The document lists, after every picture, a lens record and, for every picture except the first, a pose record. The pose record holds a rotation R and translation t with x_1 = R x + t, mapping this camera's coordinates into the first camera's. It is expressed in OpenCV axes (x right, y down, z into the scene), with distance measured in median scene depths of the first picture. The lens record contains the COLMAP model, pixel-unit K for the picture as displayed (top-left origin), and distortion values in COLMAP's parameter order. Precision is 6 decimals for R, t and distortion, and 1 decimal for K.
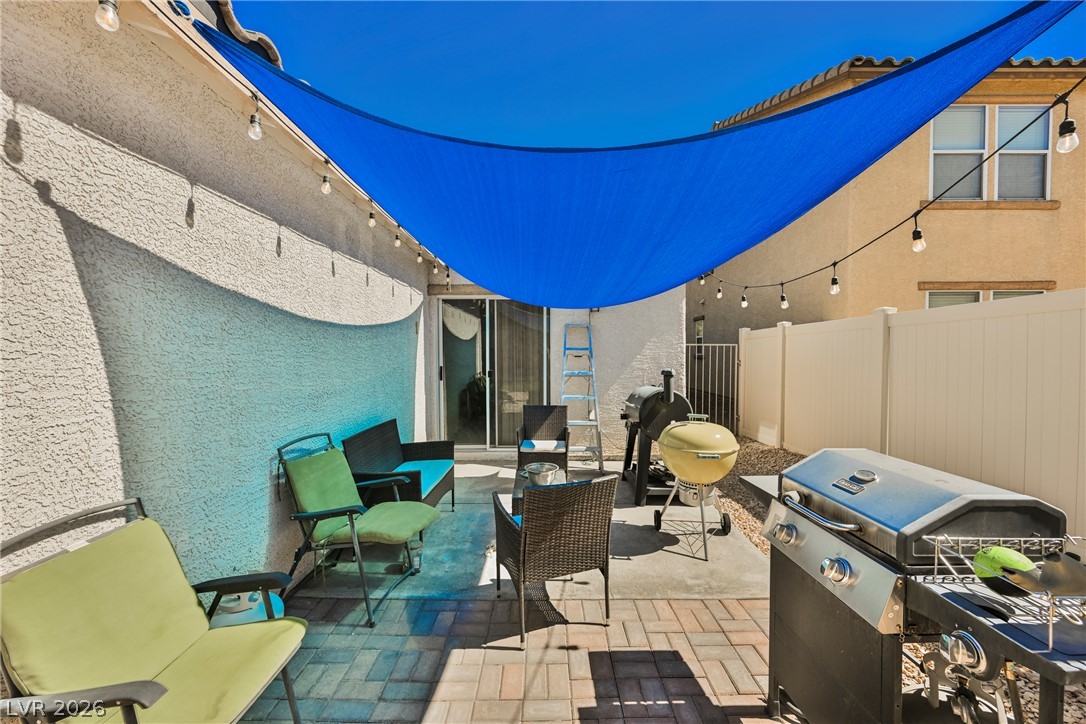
lens RADIAL K [[424.1, 0, 545.6], [0, 424.1, 364.2], [0, 0, 1]] dist [0.001873, 0.000344]
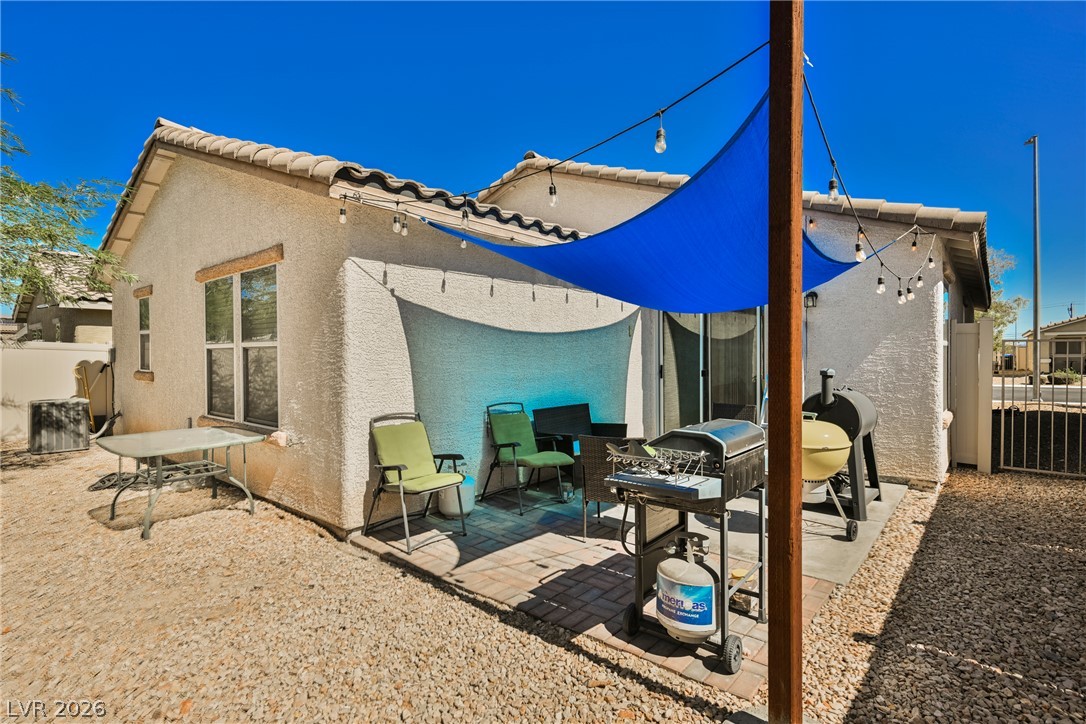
lens RADIAL K [[535.4, 0, 549.8], [0, 535.4, 359.8], [0, 0, 1]] dist [-0.000451, 0.000193]
pose [[0.763747, 0.008315, -0.645462, 0.907424], [-0.018372, 0.999792, -0.008860, 0.019113], [0.645254, 0.018625, 0.763741, -0.482754]]
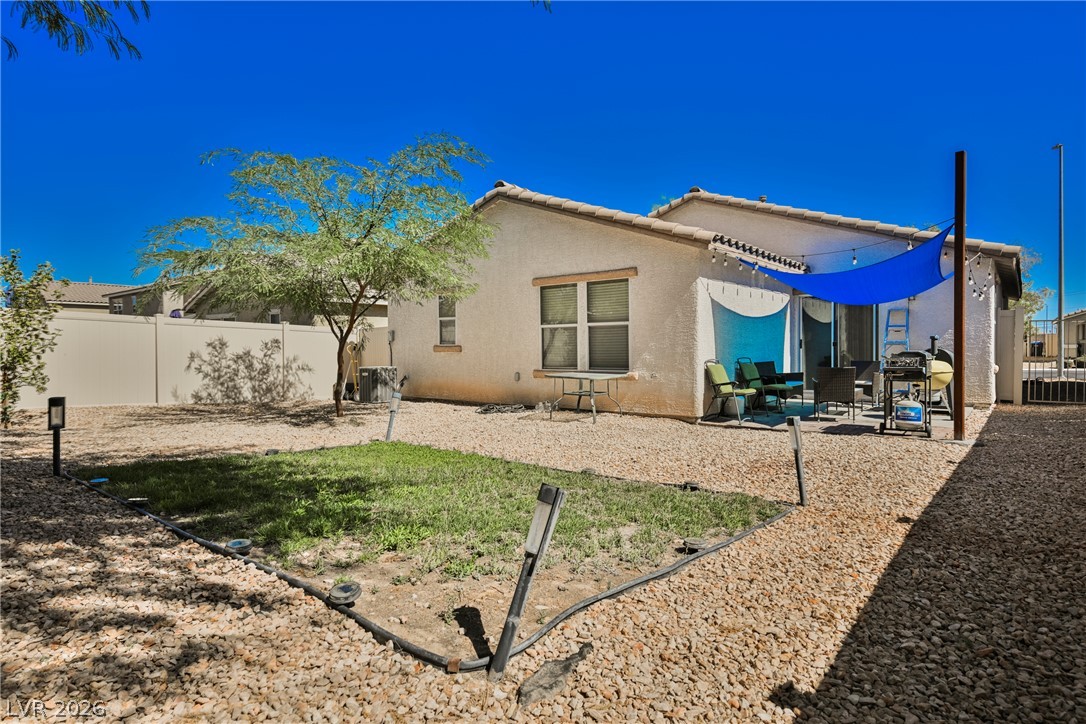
lens RADIAL K [[611.4, 0, 543.0], [0, 611.4, 362.0], [0, 0, 1]] dist [-0.000601, 0.001486]
pose [[0.780365, 0.011915, -0.625211, 0.931639], [-0.012500, 0.999916, 0.003453, 0.203065], [0.625200, 0.005120, 0.780448, -2.996524]]
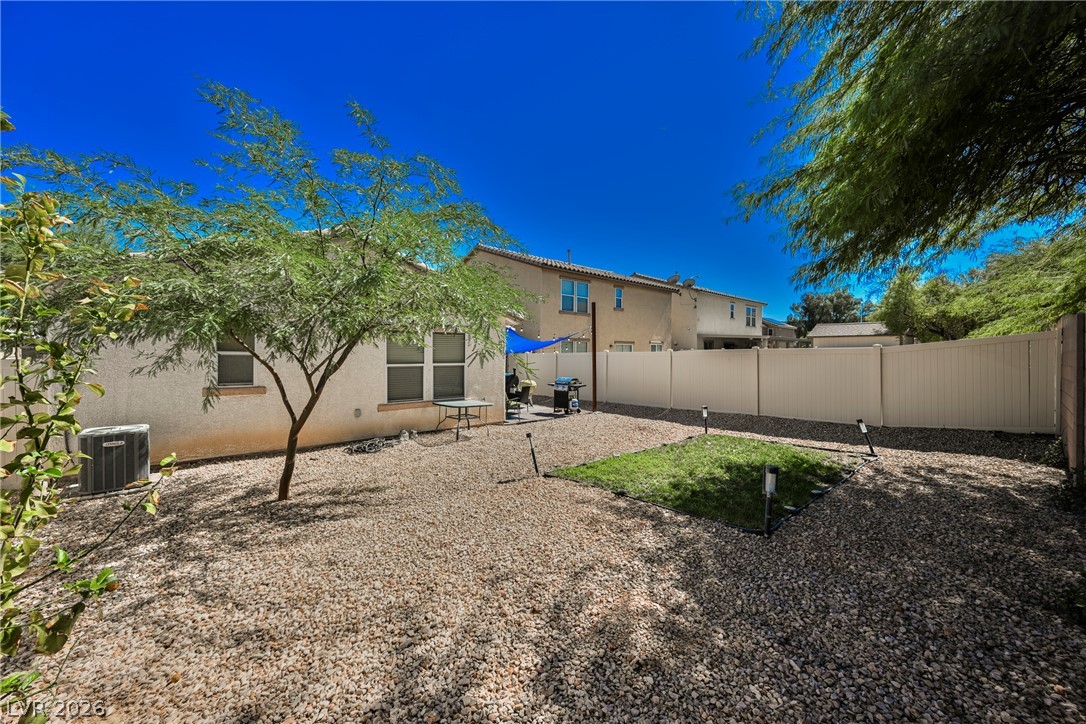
lens RADIAL K [[428.0, 0, 544.7], [0, 428.0, 359.6], [0, 0, 1]] dist [-0.002284, 0.000093]
pose [[0.729640, -0.000686, 0.683831, -3.173958], [0.013421, 0.999821, -0.013318, -0.015119], [-0.683700, 0.018895, 0.729518, -2.998626]]
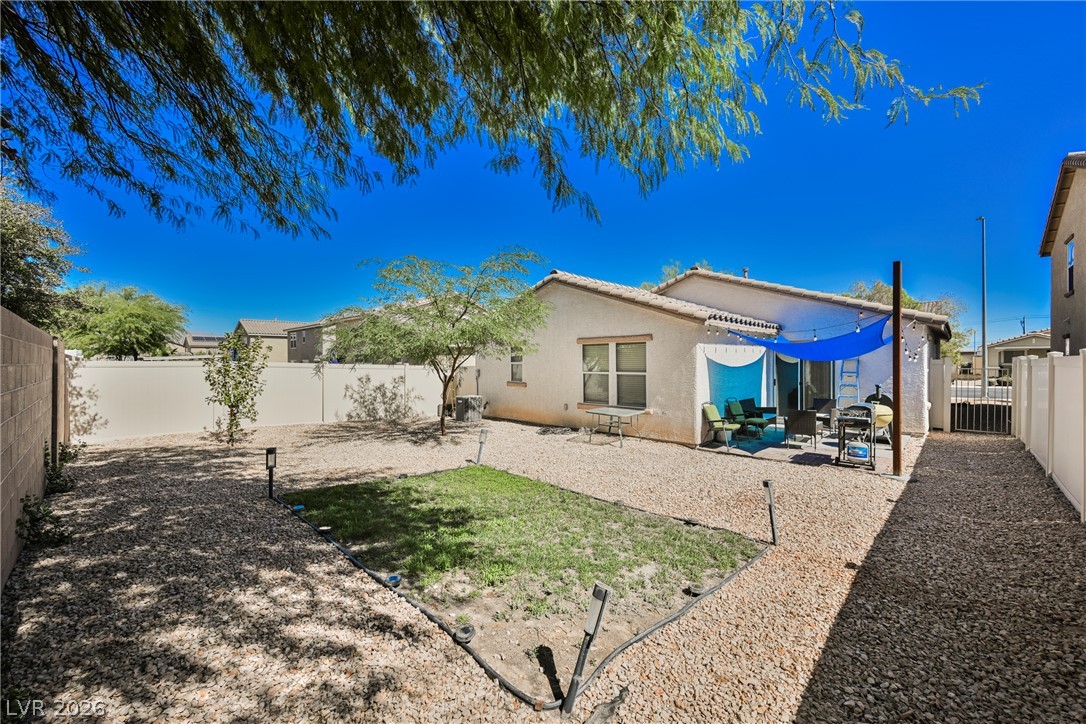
lens RADIAL K [[440.0, 0, 541.5], [0, 440.0, 364.5], [0, 0, 1]] dist [0.000283, 0.000484]
pose [[0.721471, 0.007951, -0.692399, 0.962414], [-0.016413, 0.999849, -0.005621, -0.079863], [0.692250, 0.015420, 0.721493, -3.094124]]
